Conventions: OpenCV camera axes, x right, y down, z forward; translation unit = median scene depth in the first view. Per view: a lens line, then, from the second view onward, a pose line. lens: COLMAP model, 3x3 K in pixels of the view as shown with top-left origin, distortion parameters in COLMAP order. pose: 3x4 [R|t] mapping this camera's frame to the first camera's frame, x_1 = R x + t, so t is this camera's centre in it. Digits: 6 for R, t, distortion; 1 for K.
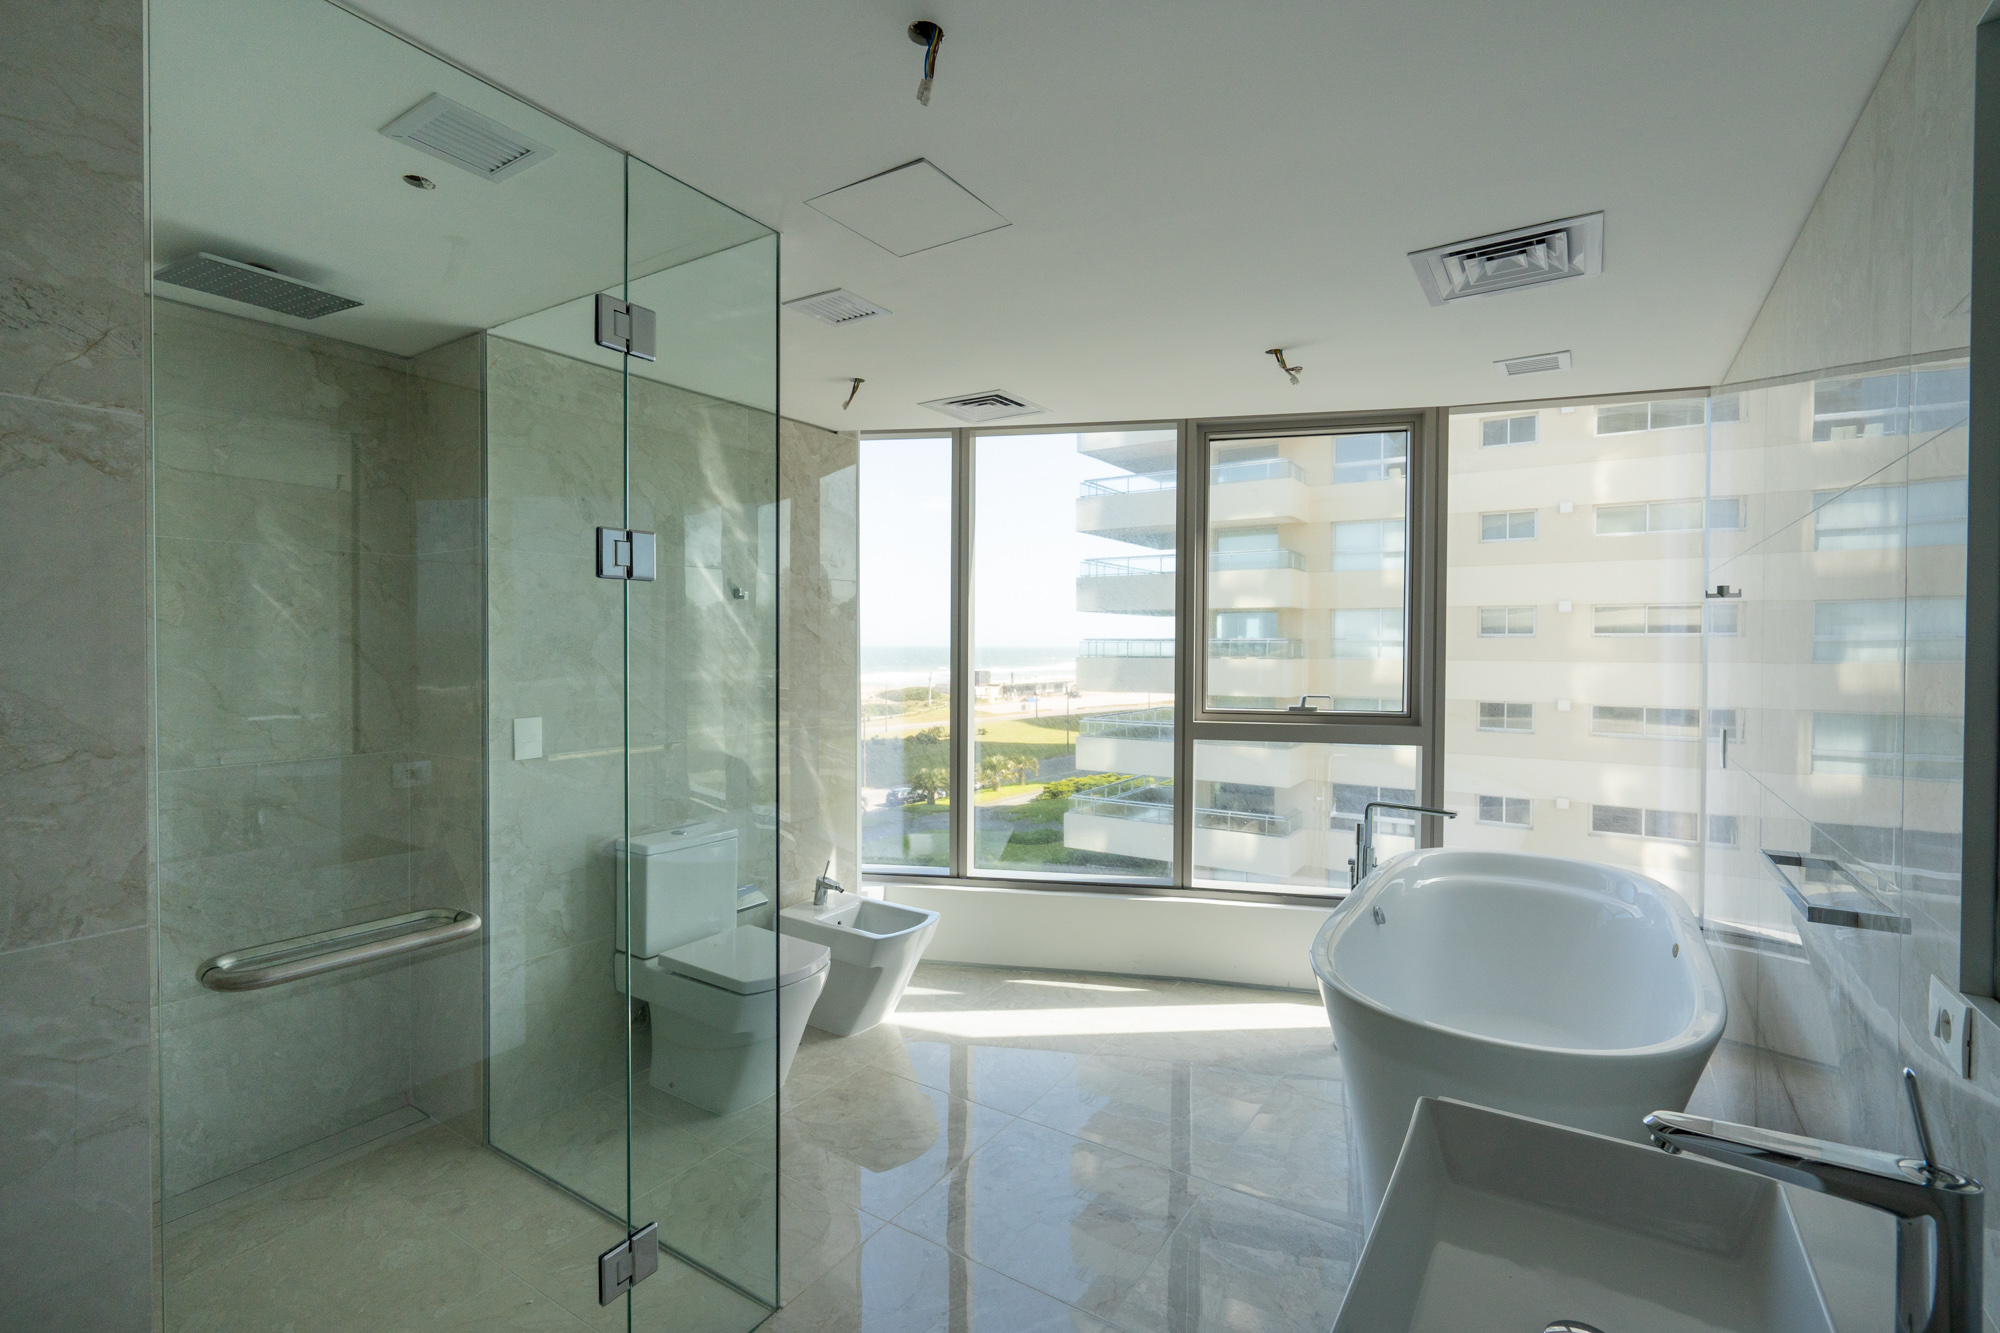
lens RADIAL K [[927.7, 0, 1004.1], [0, 927.7, 661.7], [0, 0, 1]] dist [-0.003828, -0.000008]
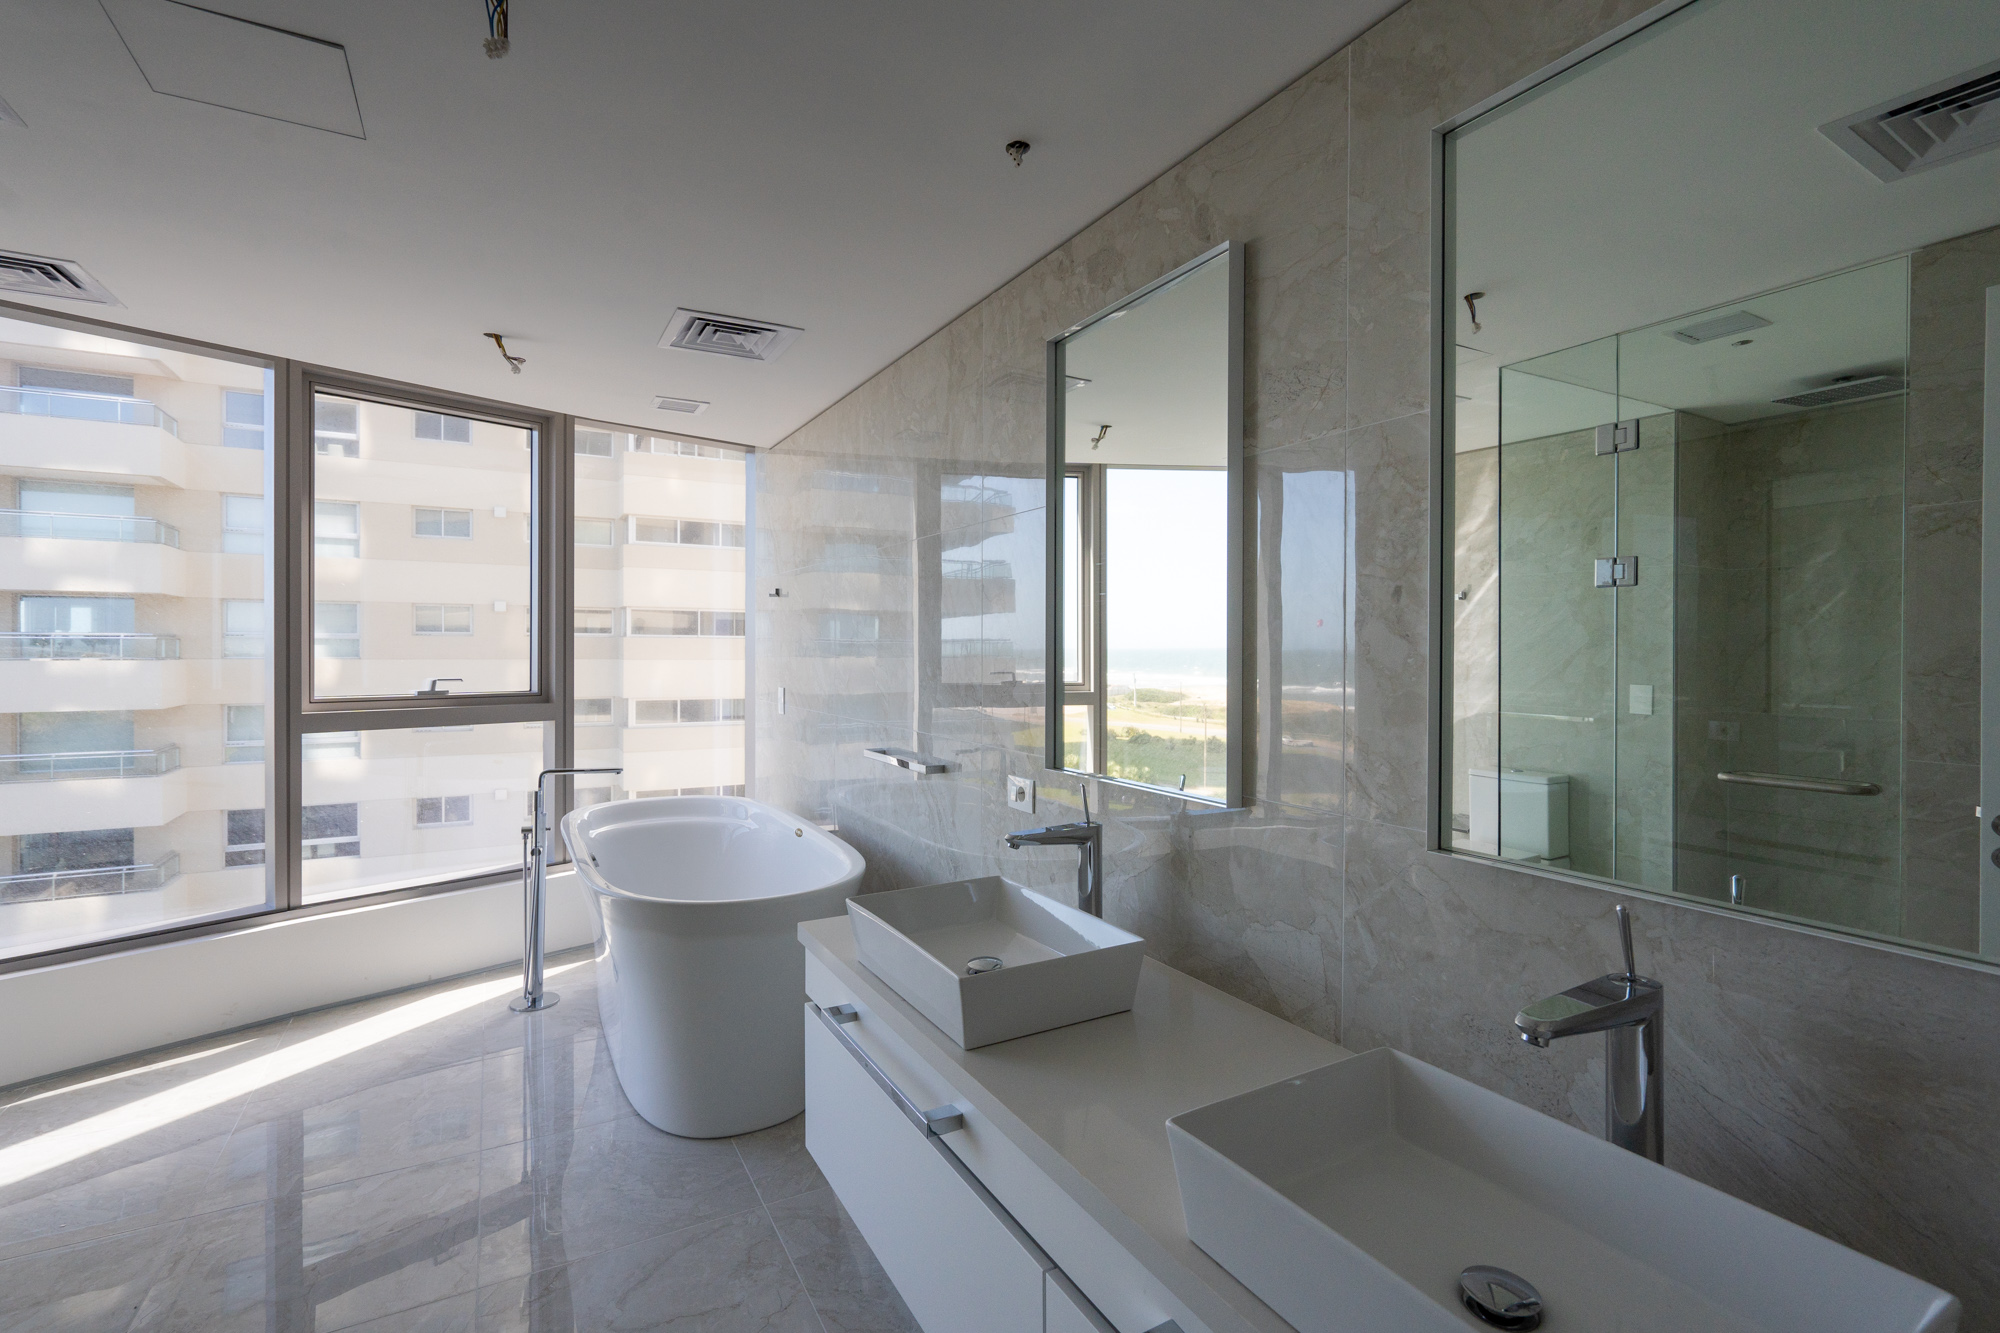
lens RADIAL K [[952.9, 0, 1010.5], [0, 952.9, 668.3], [0, 0, 1]] dist [0.000688, 0.000405]
pose [[0.442467, -0.016313, 0.896636, -0.300124], [0.016654, 0.999812, 0.009972, 0.025045], [-0.896630, 0.010520, 0.442656, 0.014169]]
